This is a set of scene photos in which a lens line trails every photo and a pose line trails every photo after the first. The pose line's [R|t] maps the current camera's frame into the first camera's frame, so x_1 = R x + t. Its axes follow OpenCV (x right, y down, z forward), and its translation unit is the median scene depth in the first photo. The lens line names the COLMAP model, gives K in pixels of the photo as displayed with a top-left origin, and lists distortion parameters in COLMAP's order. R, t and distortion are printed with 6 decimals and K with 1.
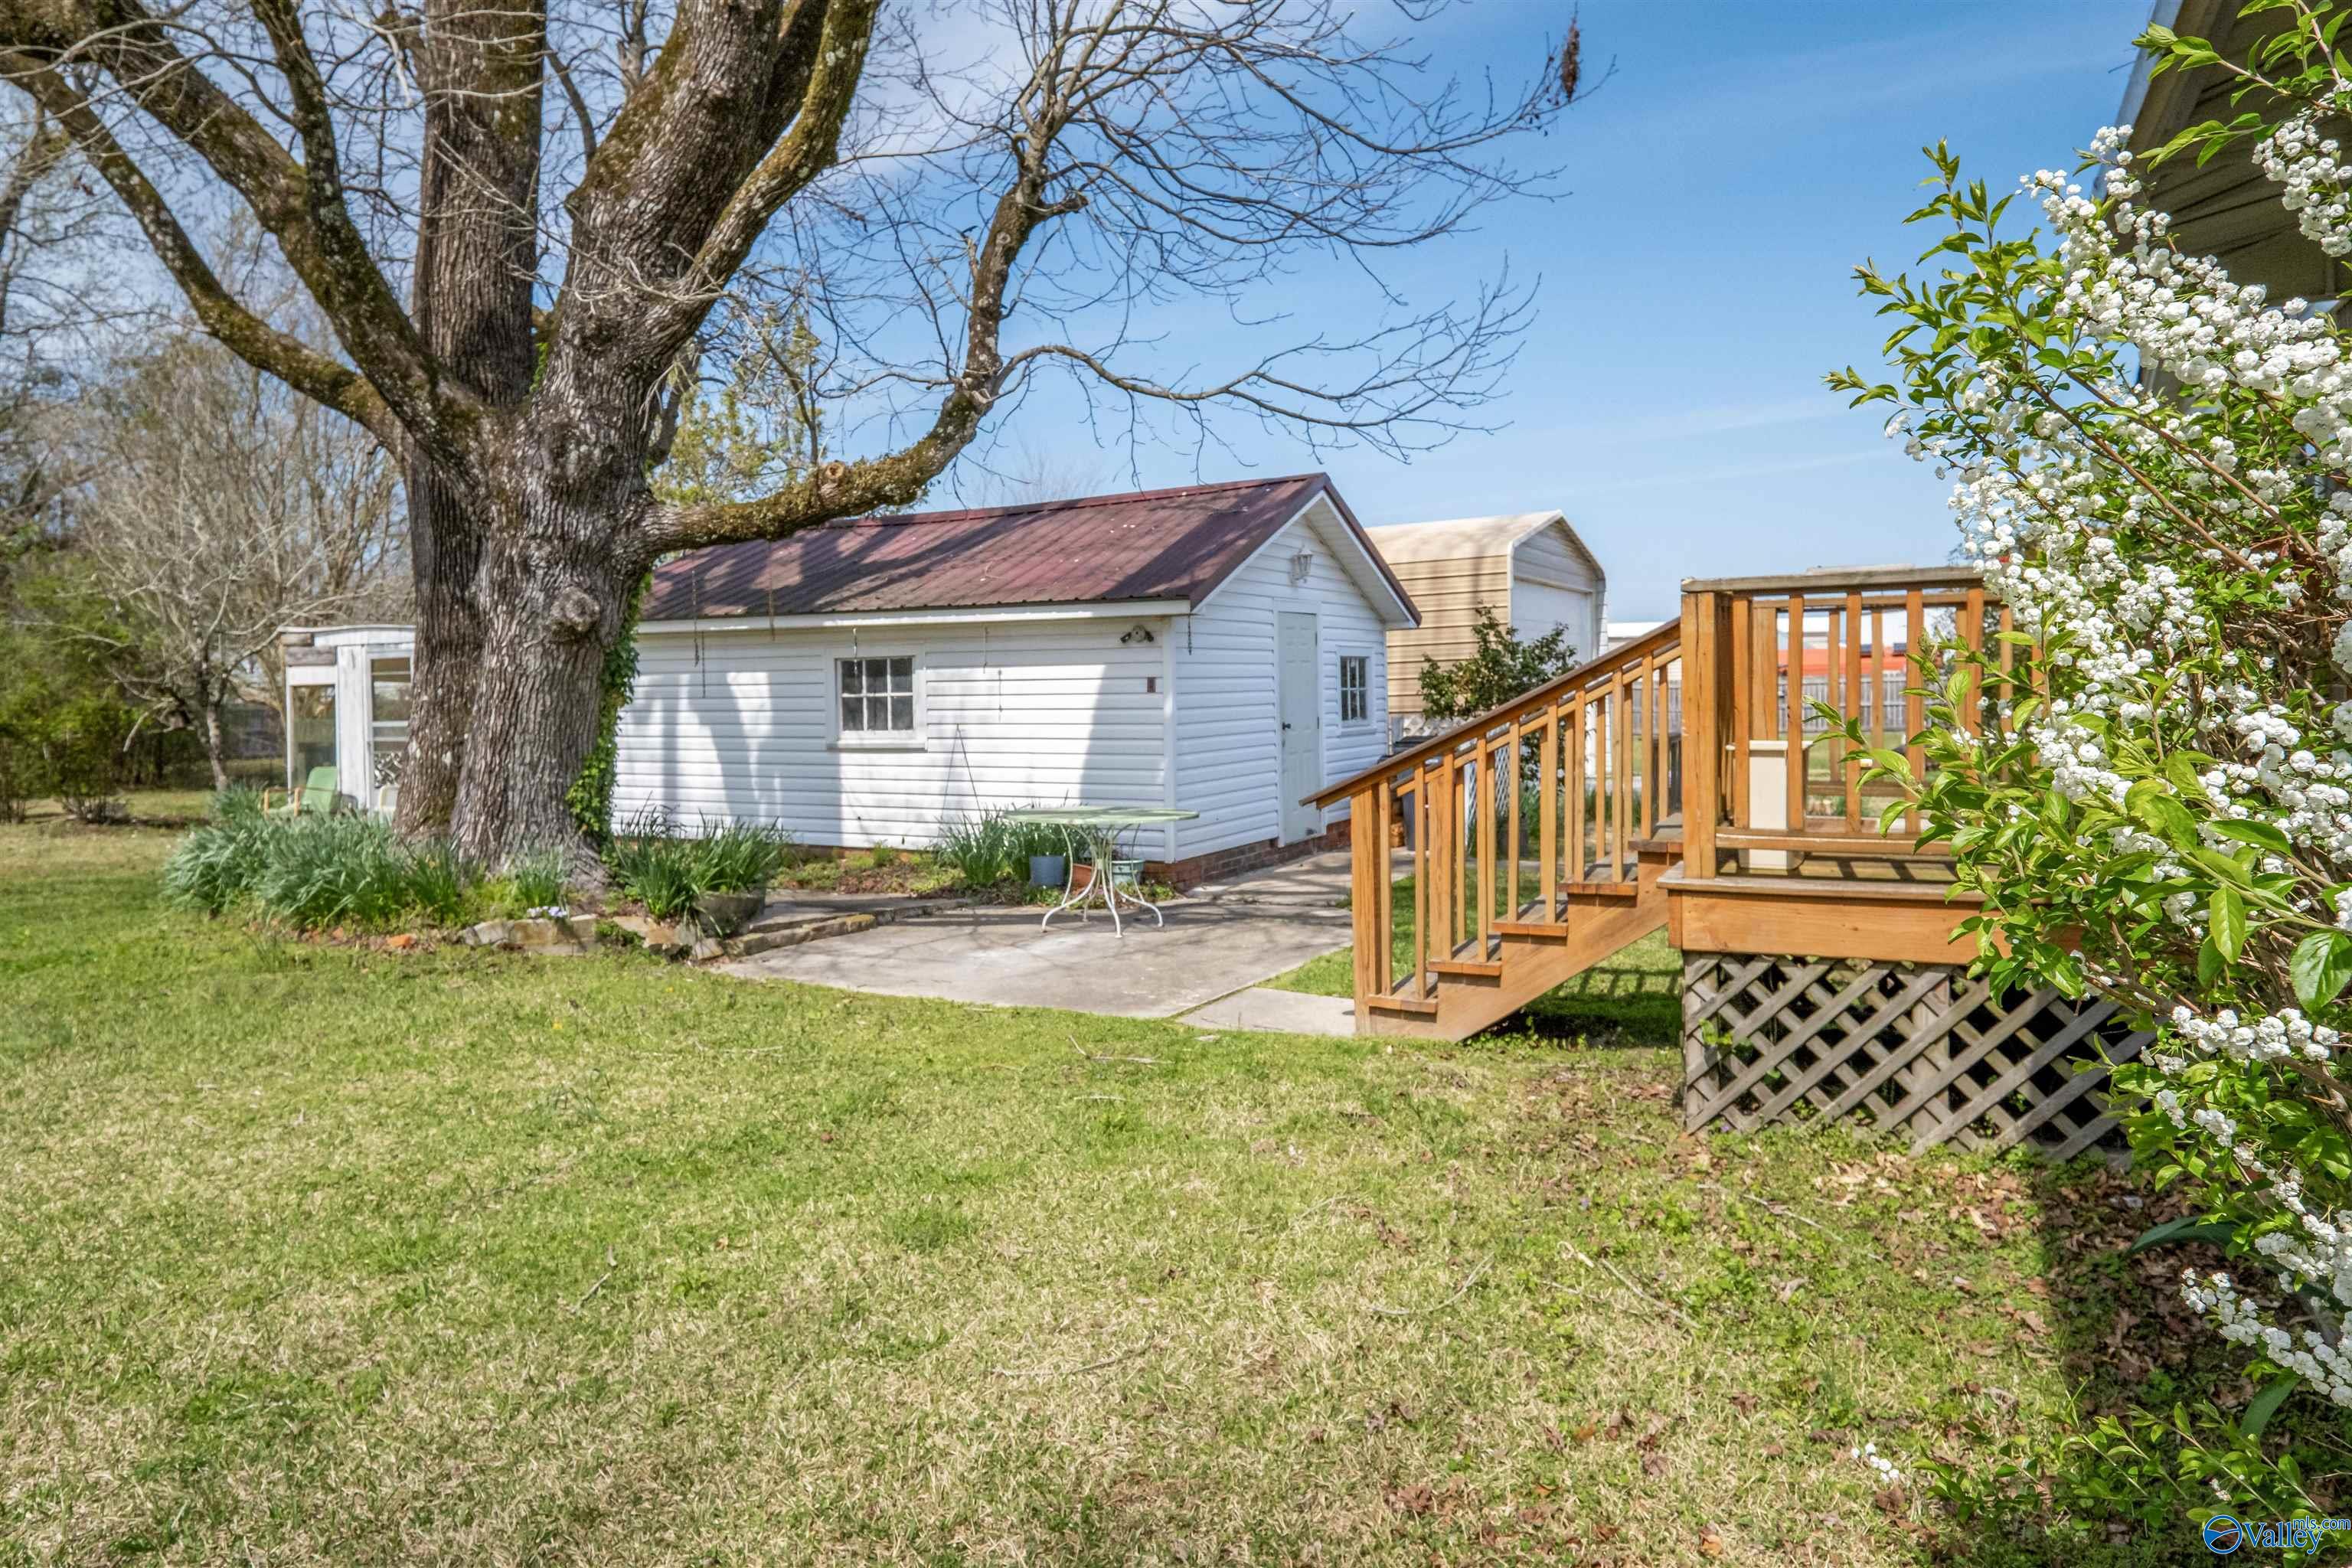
lens RADIAL K [[1509.0, 0, 1176.0], [0, 1509.0, 784.0], [0, 0, 1]] dist [-0.042580, -0.000444]
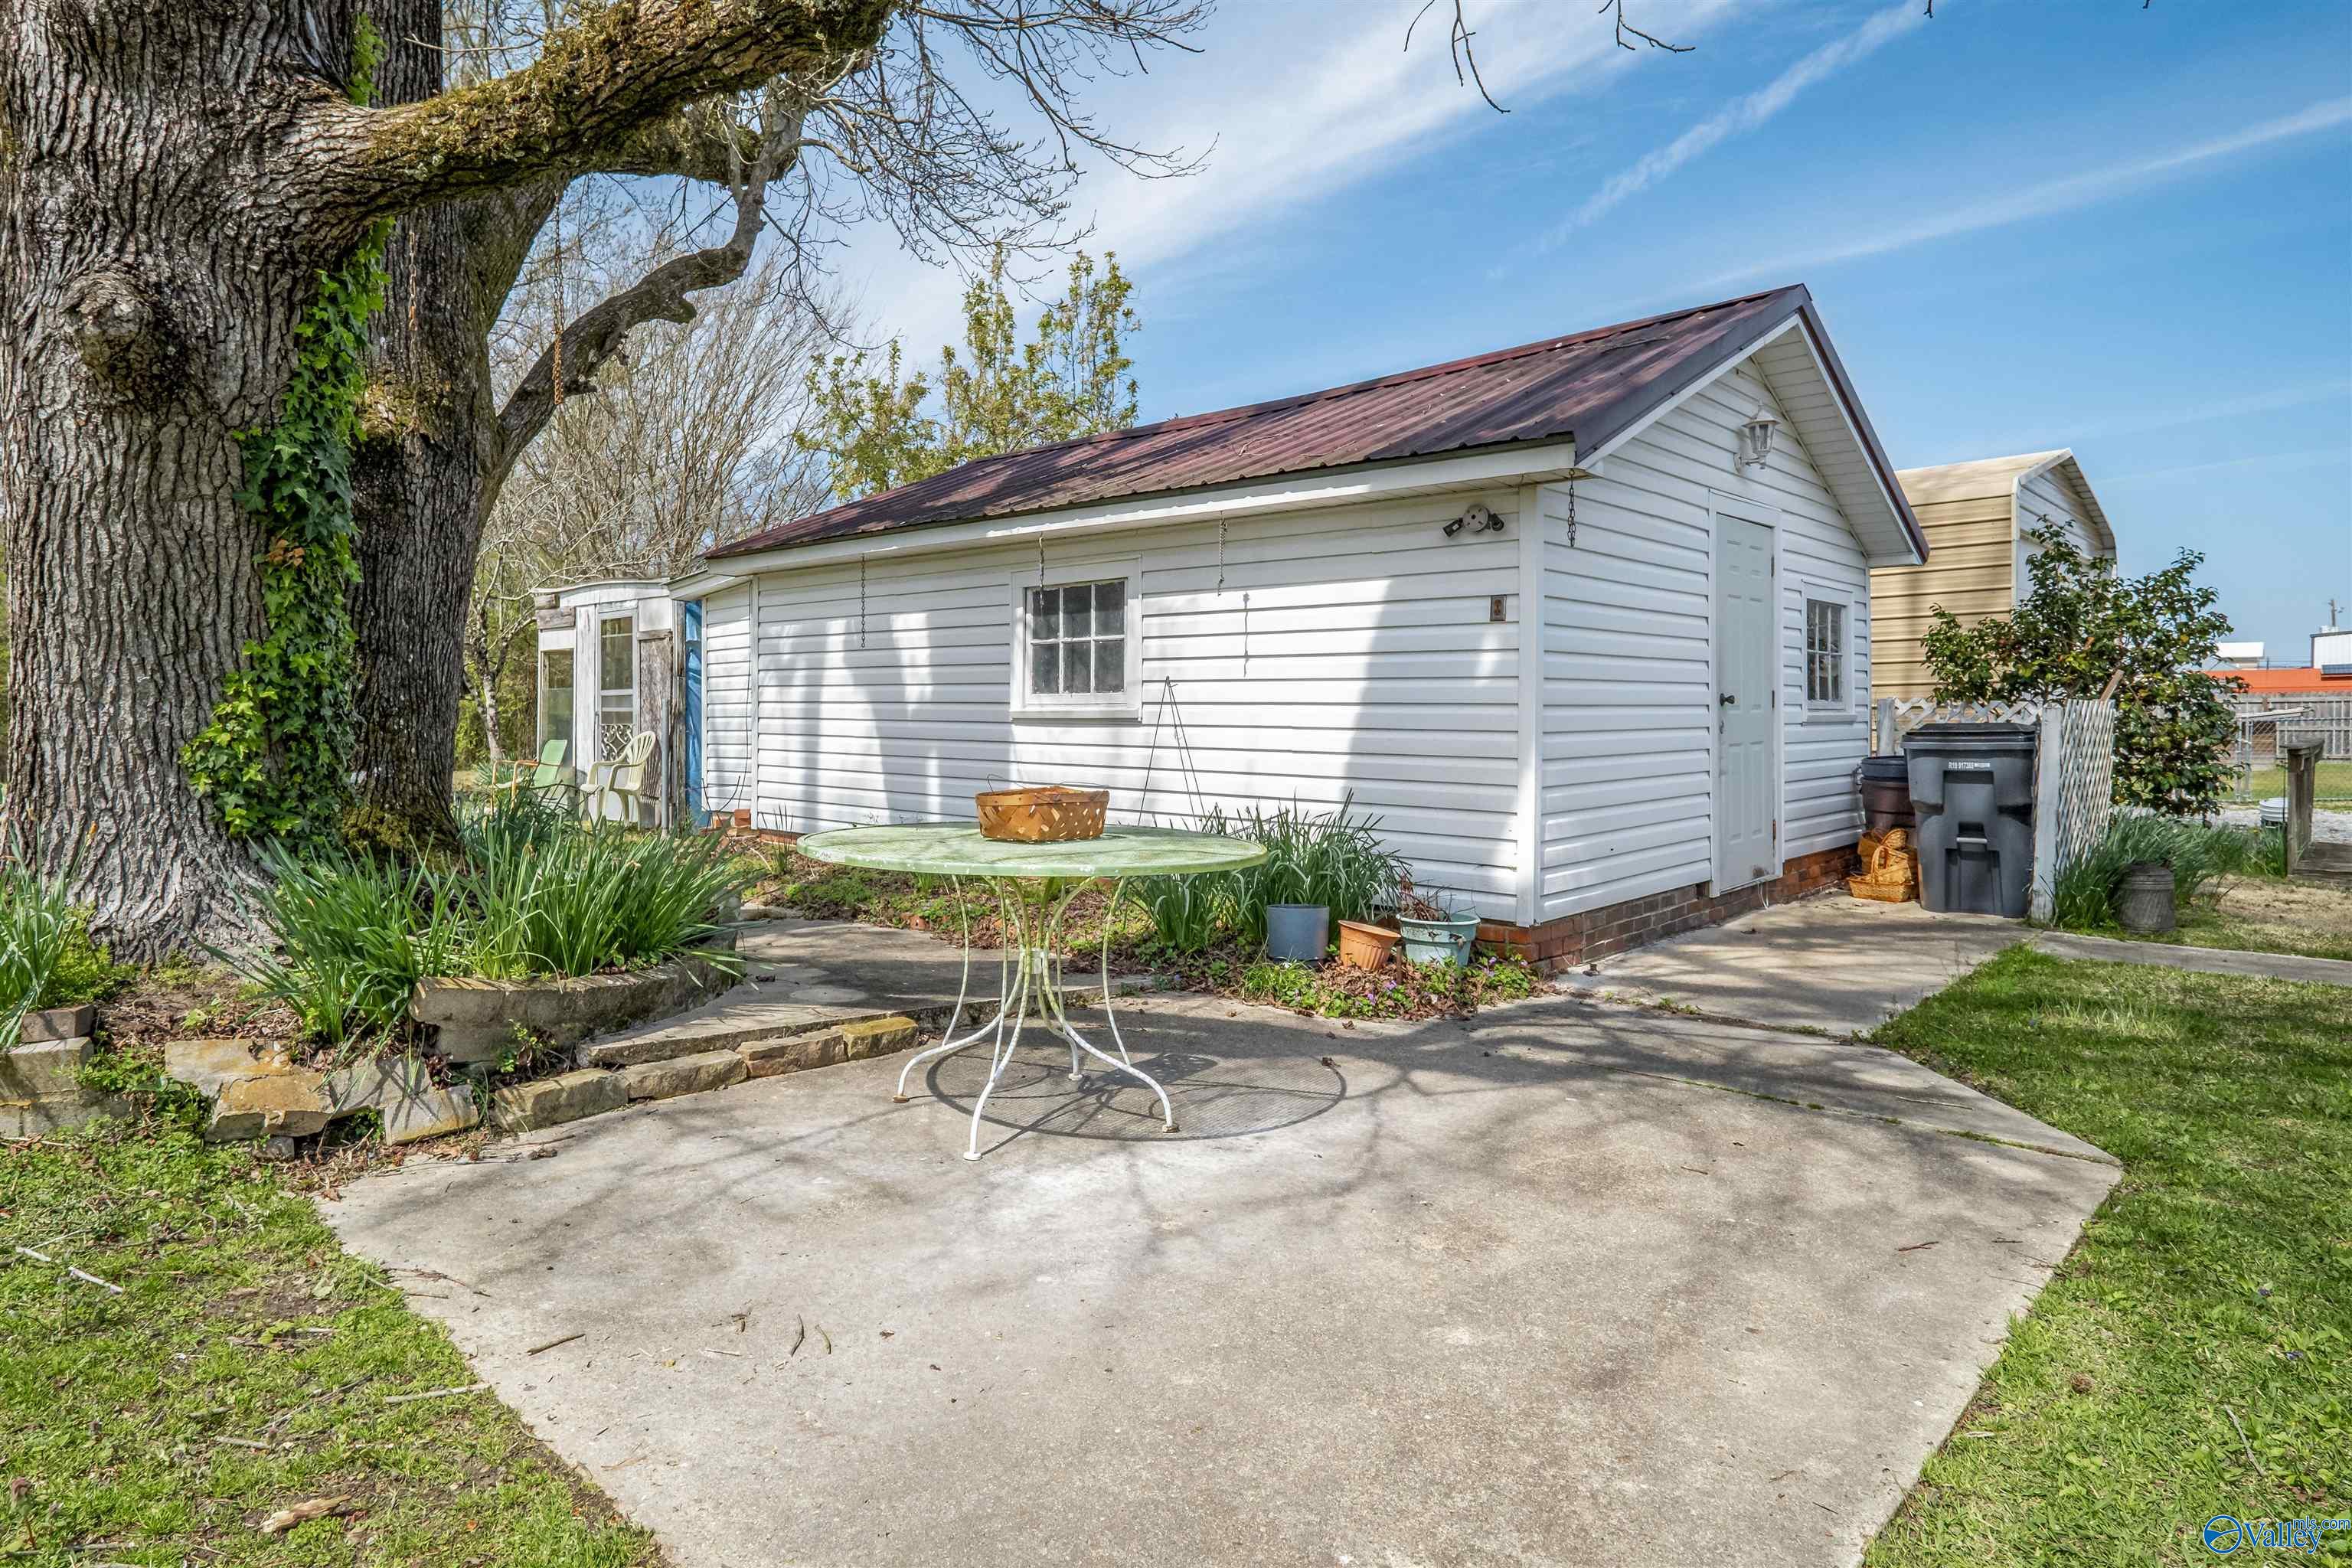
lens RADIAL K [[1294.9, 0, 1137.9], [0, 1294.9, 717.8], [0, 0, 1]] dist [0.001414, -0.000031]
pose [[0.957062, 0.018660, -0.289283, -0.003888], [-0.034505, 0.998164, -0.049772, 0.003783], [0.287823, 0.057616, 0.955949, 0.458215]]
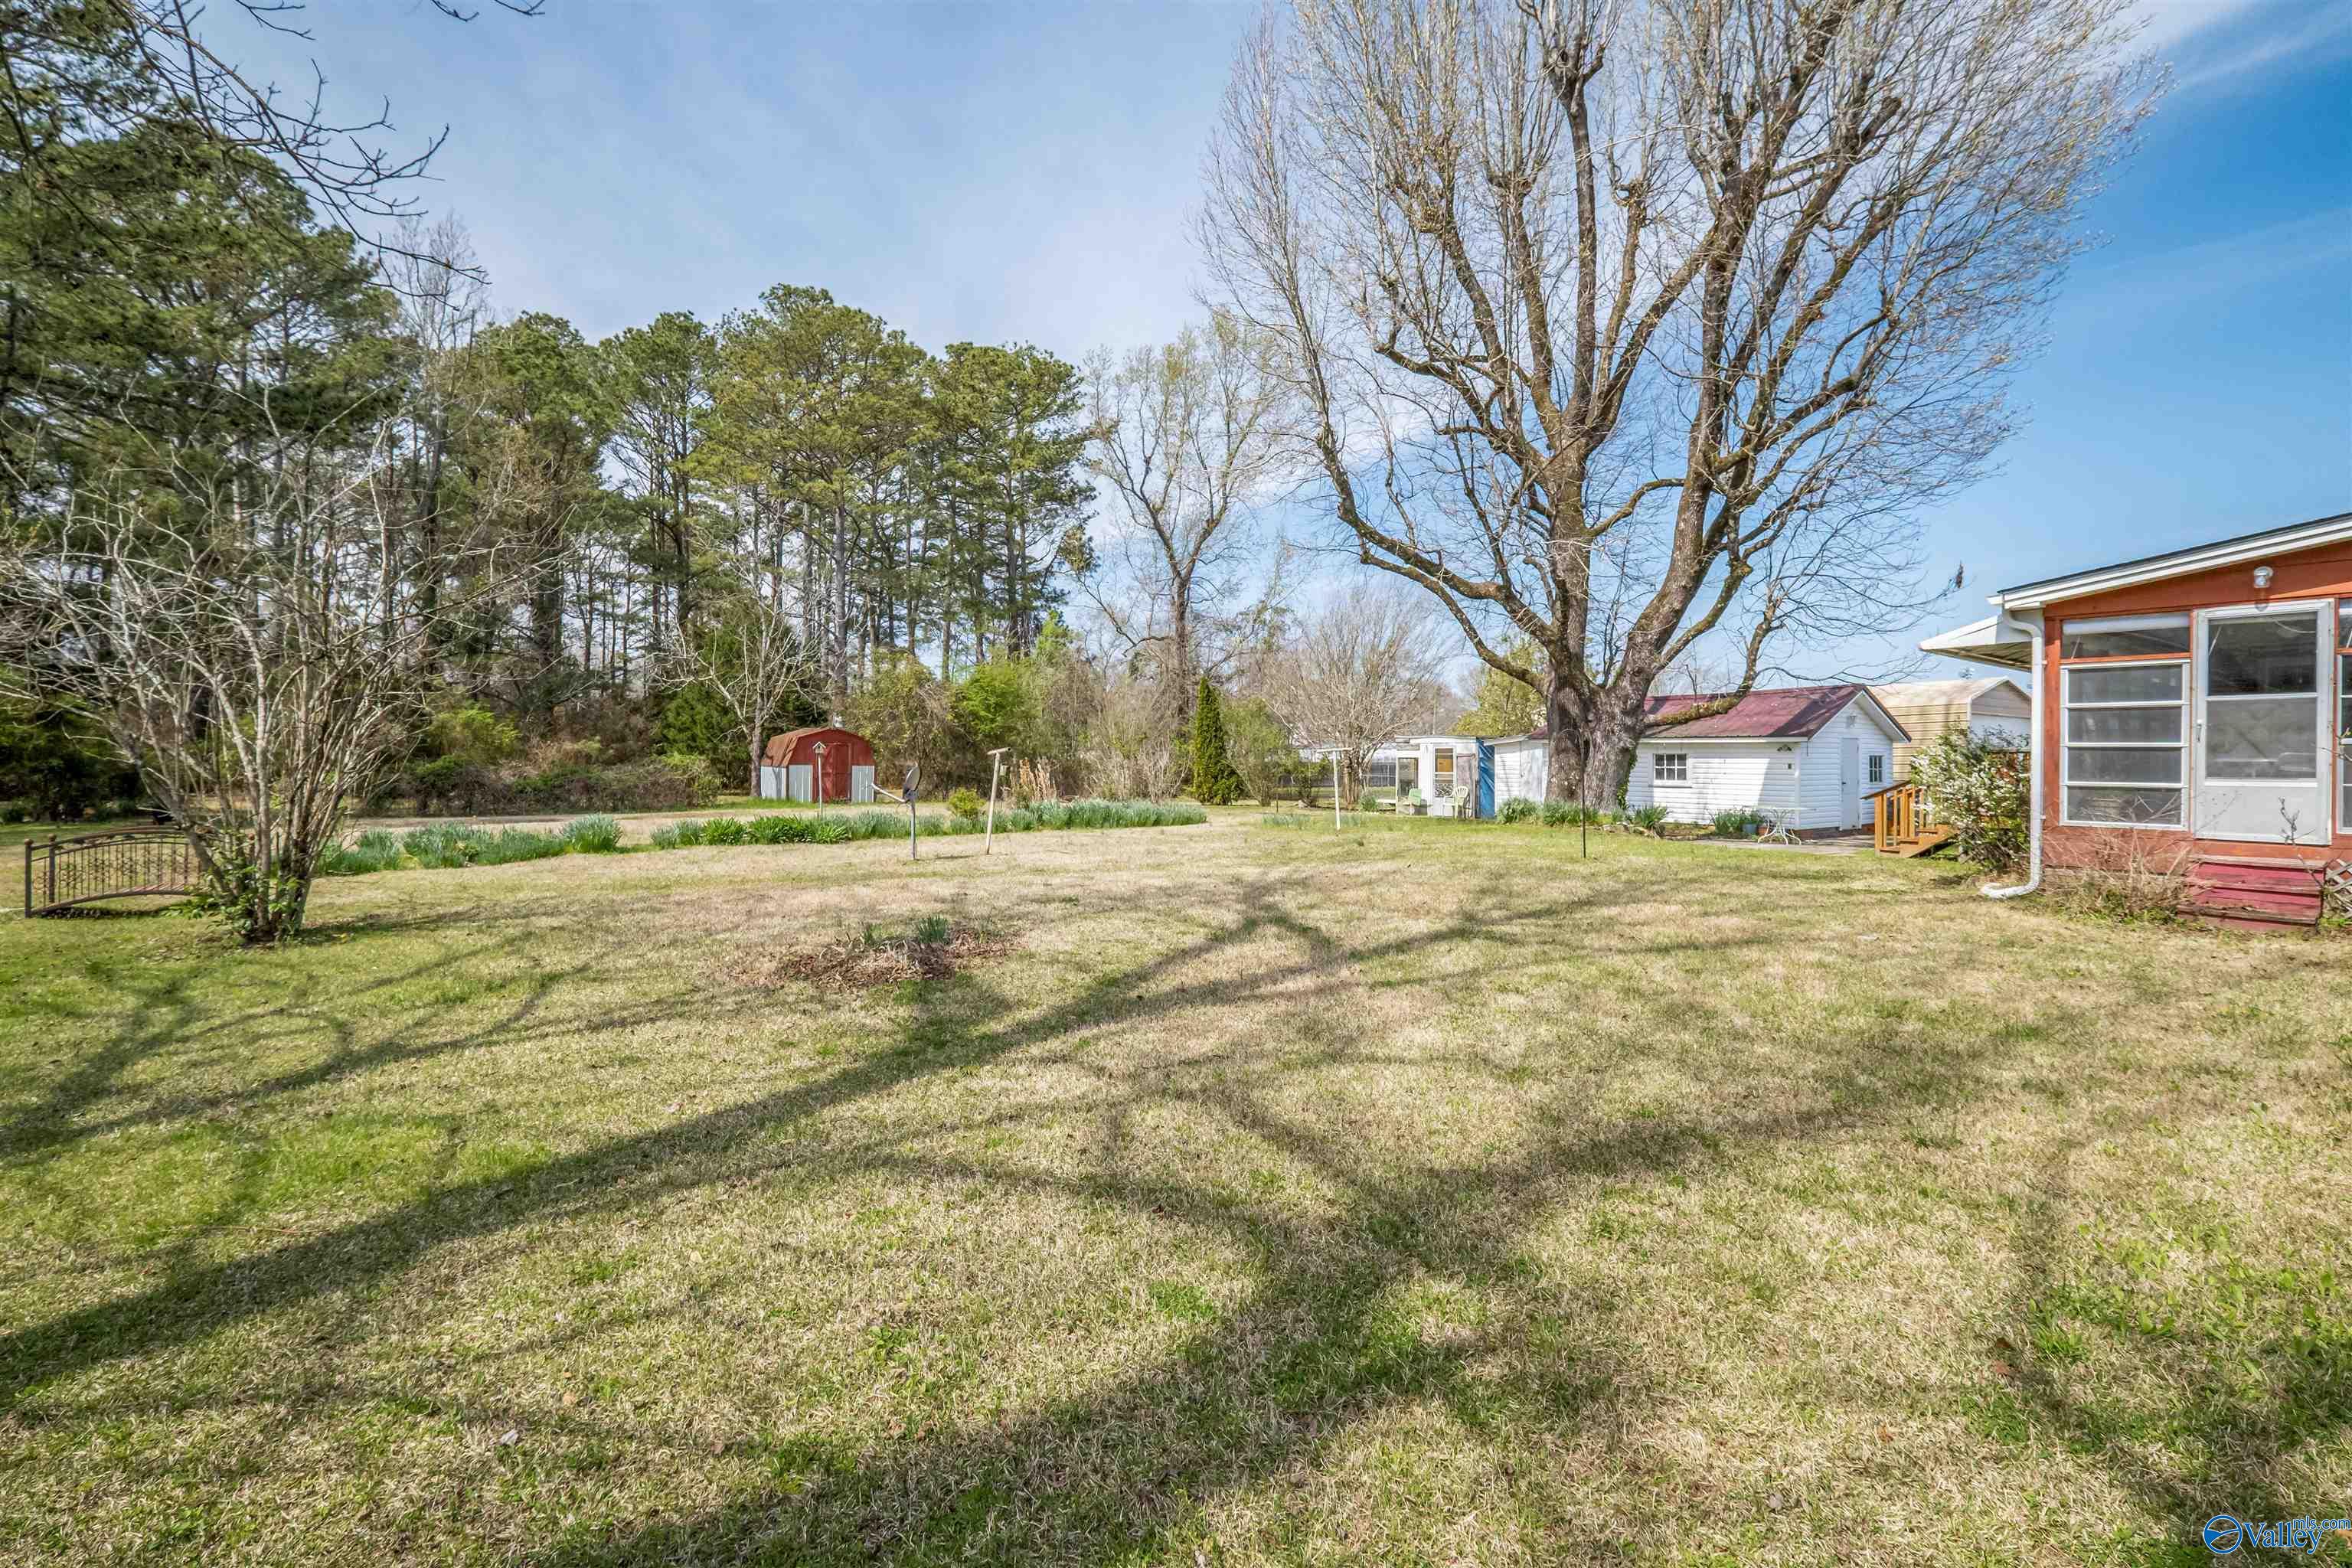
lens RADIAL K [[1028.2, 0, 1174.9], [0, 1028.2, 766.1], [0, 0, 1]] dist [0.000694, -0.001943]
pose [[0.887295, 0.022269, -0.460664, -0.137251], [-0.046999, 0.998000, -0.042282, 0.063007], [0.458801, 0.059168, 0.886567, -1.118025]]
